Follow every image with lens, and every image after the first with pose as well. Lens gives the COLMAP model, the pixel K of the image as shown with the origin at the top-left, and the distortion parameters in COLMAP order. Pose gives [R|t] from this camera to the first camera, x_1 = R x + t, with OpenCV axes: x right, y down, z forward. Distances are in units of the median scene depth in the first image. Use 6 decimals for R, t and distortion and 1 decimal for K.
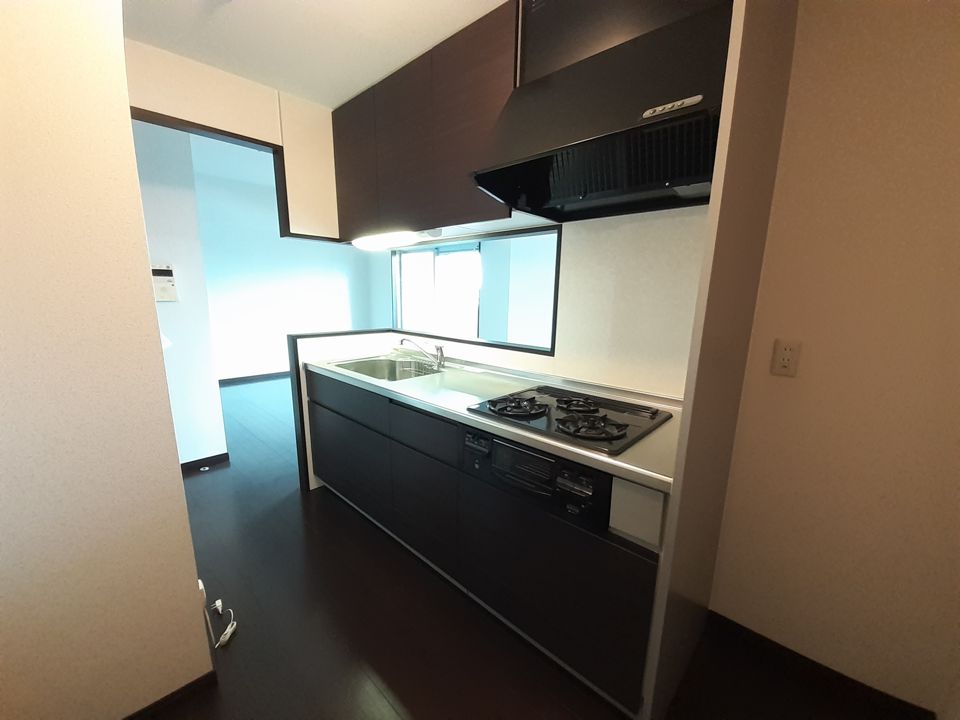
lens RADIAL K [[379.9, 0, 481.1], [0, 379.9, 373.2], [0, 0, 1]] dist [-0.000575, 0.008339]
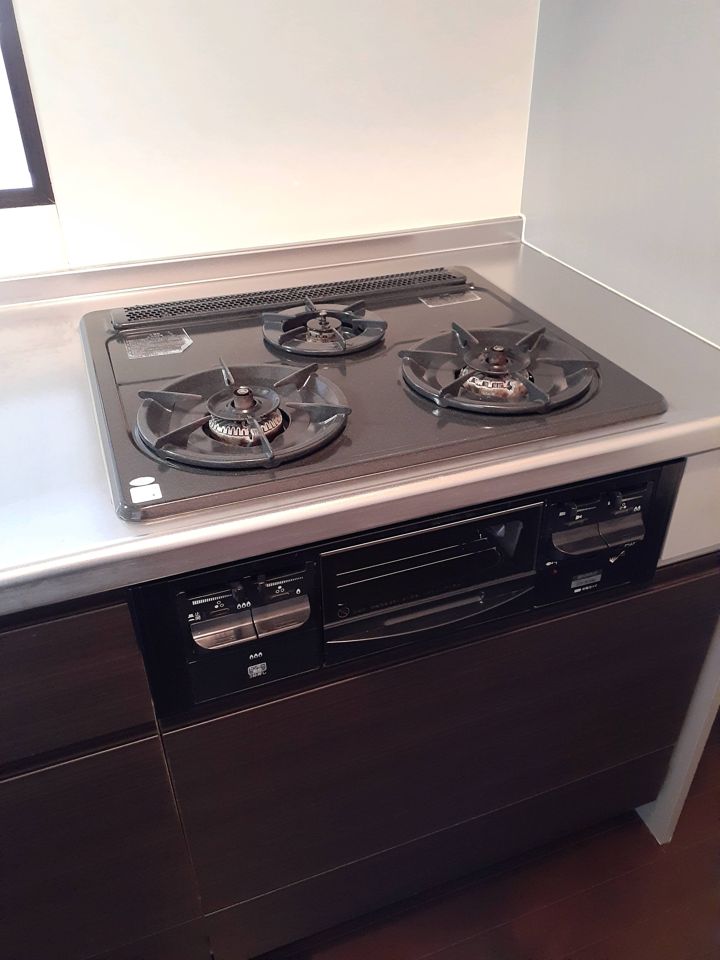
lens RADIAL K [[785.3, 0, 360.0], [0, 785.3, 480.0], [0, 0, 1]] dist [0.001582, 0.001090]
pose [[0.443215, -0.506180, 0.739826, -0.332150], [0.194730, 0.859974, 0.471725, -0.131380], [-0.875009, -0.065010, 0.479722, 0.665267]]
